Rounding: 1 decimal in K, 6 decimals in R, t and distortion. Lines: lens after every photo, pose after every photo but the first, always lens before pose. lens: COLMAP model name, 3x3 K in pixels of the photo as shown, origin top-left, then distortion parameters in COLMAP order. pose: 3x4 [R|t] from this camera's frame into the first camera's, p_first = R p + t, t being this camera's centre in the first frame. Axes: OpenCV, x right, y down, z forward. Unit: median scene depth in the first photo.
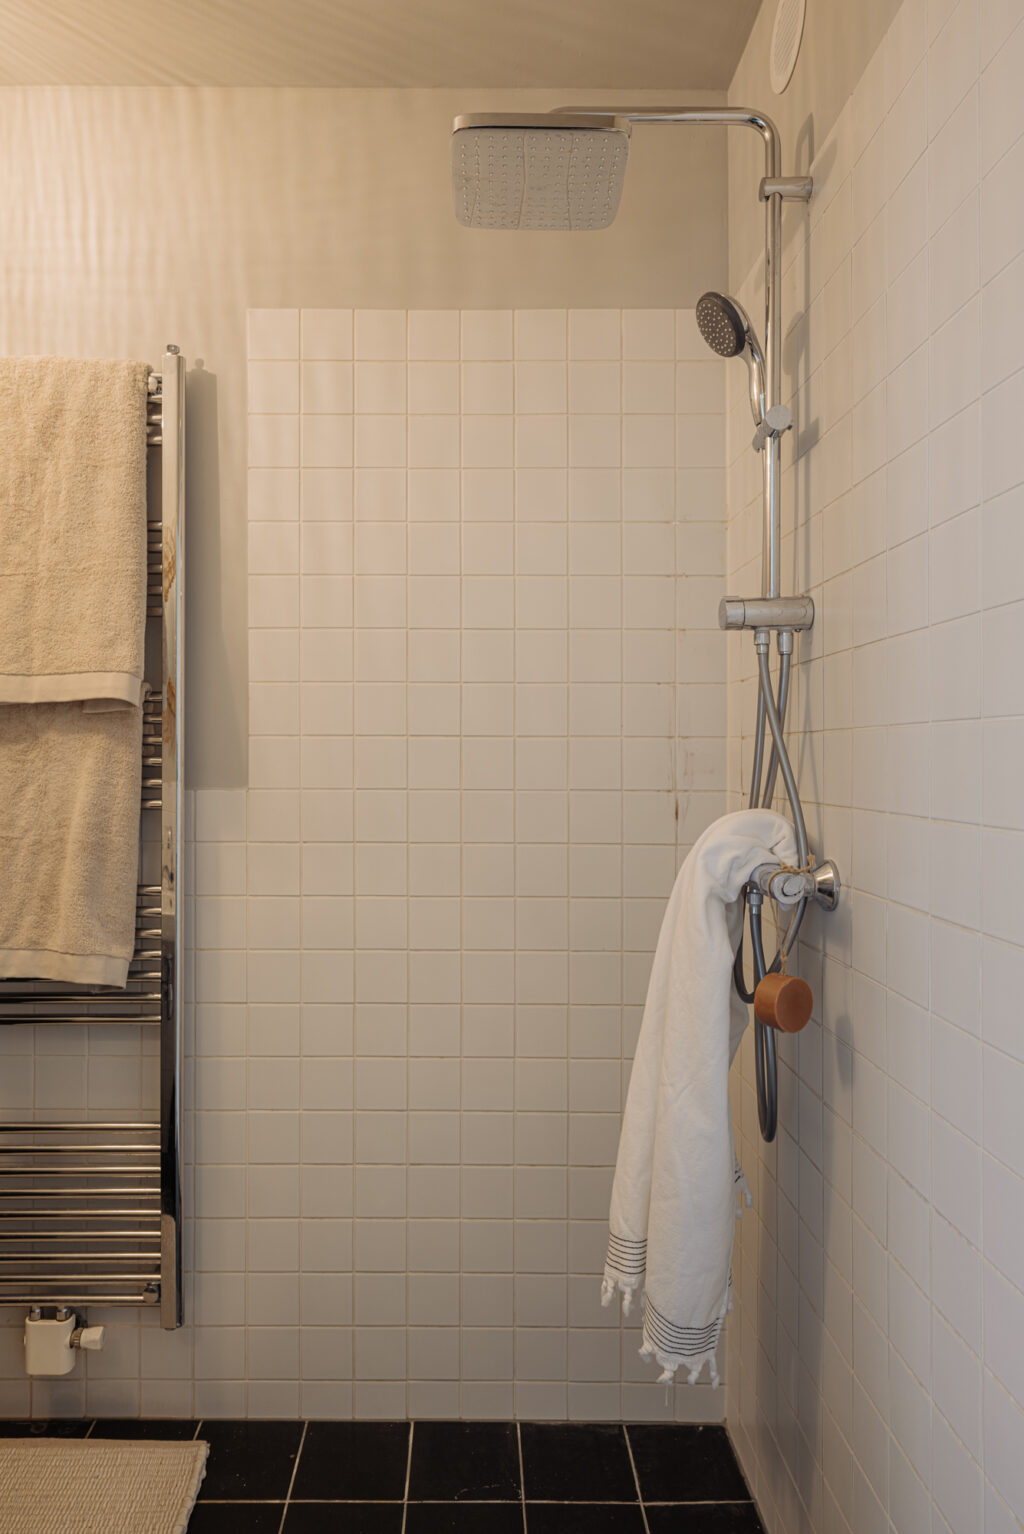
lens RADIAL K [[1040.9, 0, 506.7], [0, 1040.9, 761.8], [0, 0, 1]] dist [0.001735, -0.000564]
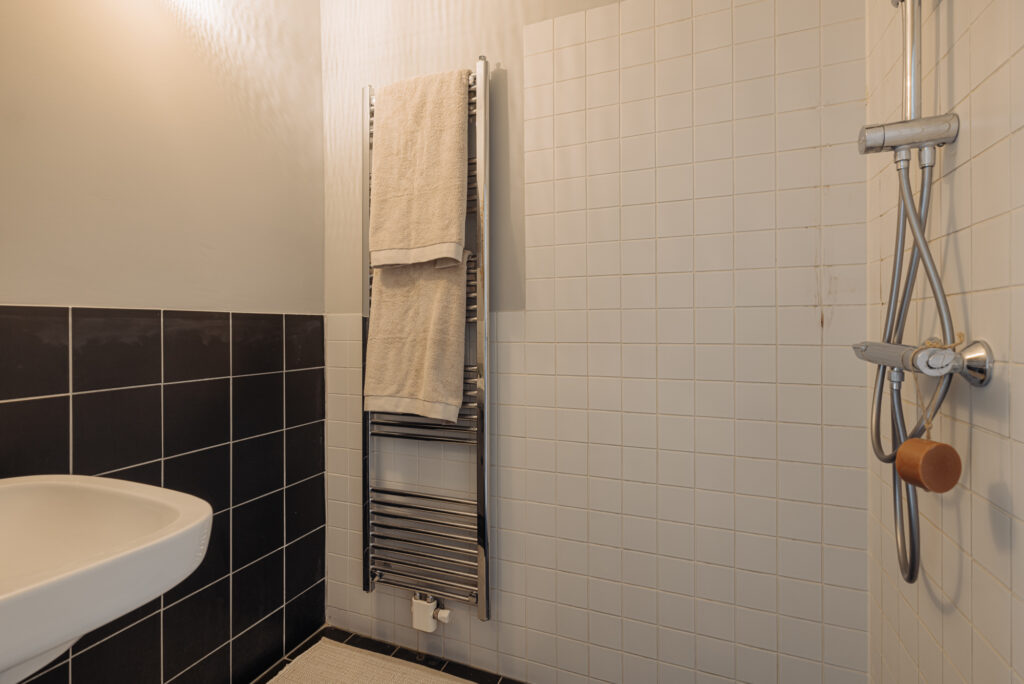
lens RADIAL K [[496.8, 0, 509.1], [0, 496.8, 339.7], [0, 0, 1]] dist [0.002950, -0.001791]
pose [[0.914622, -0.002593, -0.404302, 0.055798], [0.003393, 0.999993, 0.001262, 0.074237], [0.404296, -0.002526, 0.914625, 0.259976]]
